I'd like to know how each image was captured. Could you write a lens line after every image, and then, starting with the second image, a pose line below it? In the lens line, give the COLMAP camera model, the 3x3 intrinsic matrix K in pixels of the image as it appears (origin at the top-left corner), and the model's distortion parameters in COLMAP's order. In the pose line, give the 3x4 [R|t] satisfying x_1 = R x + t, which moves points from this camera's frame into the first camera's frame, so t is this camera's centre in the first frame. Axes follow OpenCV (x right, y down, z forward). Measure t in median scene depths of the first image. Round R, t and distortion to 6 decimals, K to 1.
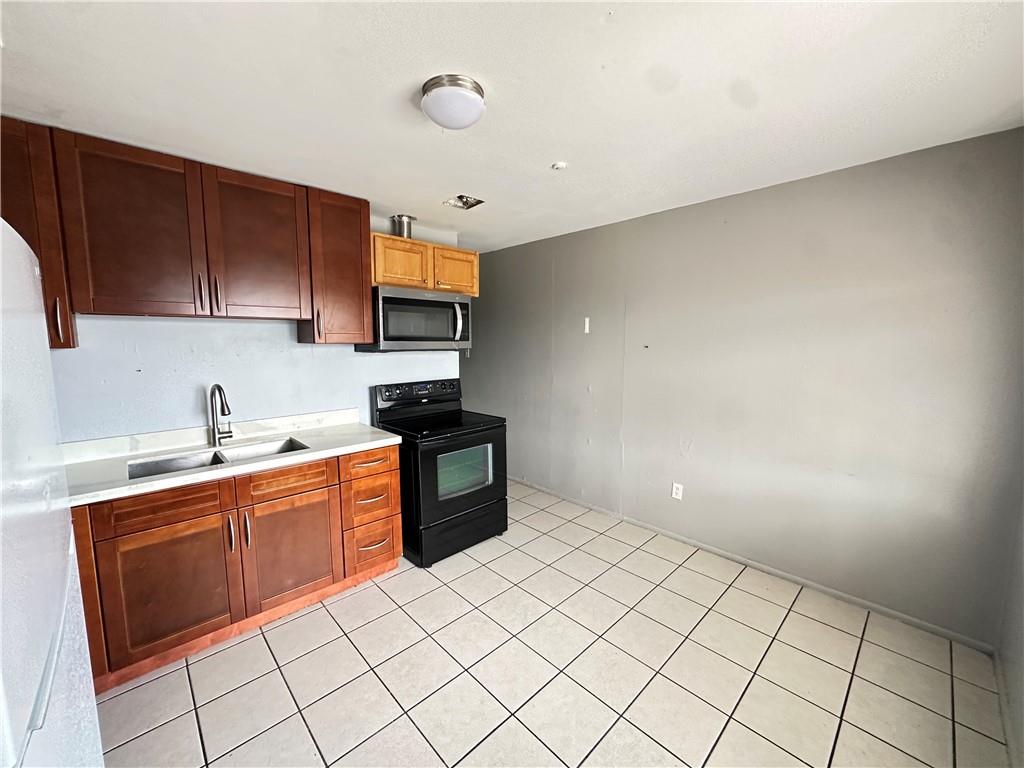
lens RADIAL K [[407.7, 0, 518.7], [0, 407.7, 380.9], [0, 0, 1]] dist [-0.001268, -0.000111]
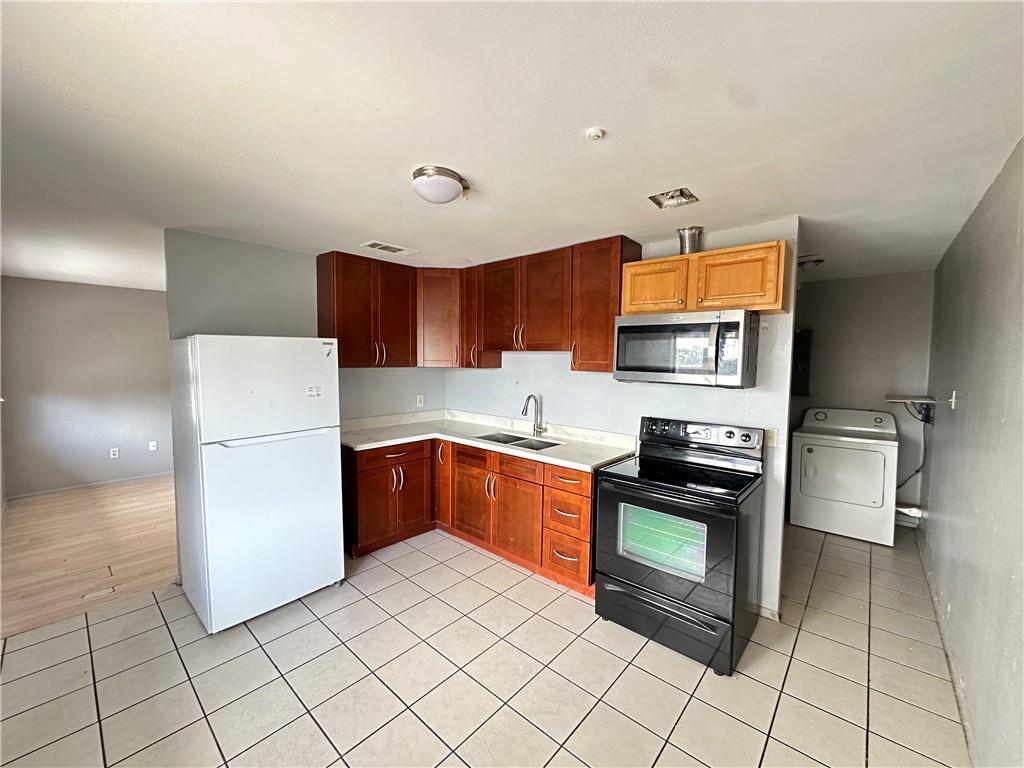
lens RADIAL K [[407.7, 0, 518.4], [0, 407.7, 384.0], [0, 0, 1]] dist [-0.001268, -0.000111]
pose [[0.085957, 0.059470, -0.994522, 0.647701], [-0.126730, 0.990761, 0.048292, -0.083531], [0.988206, 0.121885, 0.092700, 0.677899]]
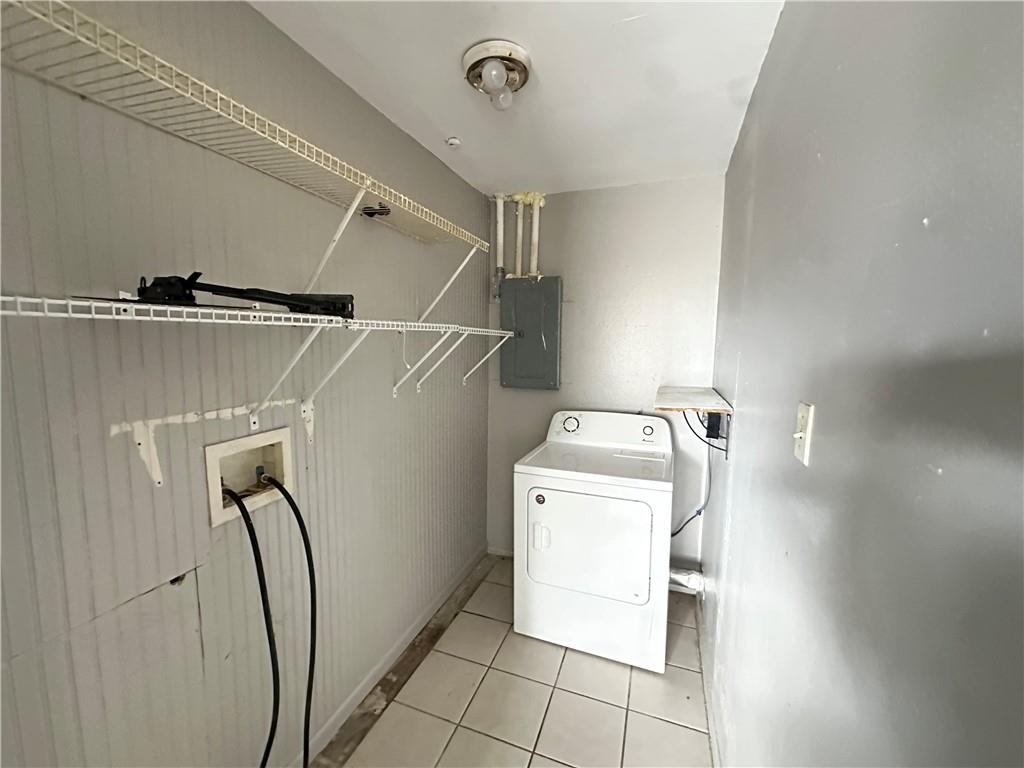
lens RADIAL K [[407.7, 0, 512.2], [0, 407.7, 385.1], [0, 0, 1]] dist [-0.001268, -0.000111]
pose [[0.432039, 0.107448, -0.895431, 0.314320], [-0.118527, 0.991030, 0.061731, -0.122144], [0.894032, 0.079463, 0.440899, 1.052999]]
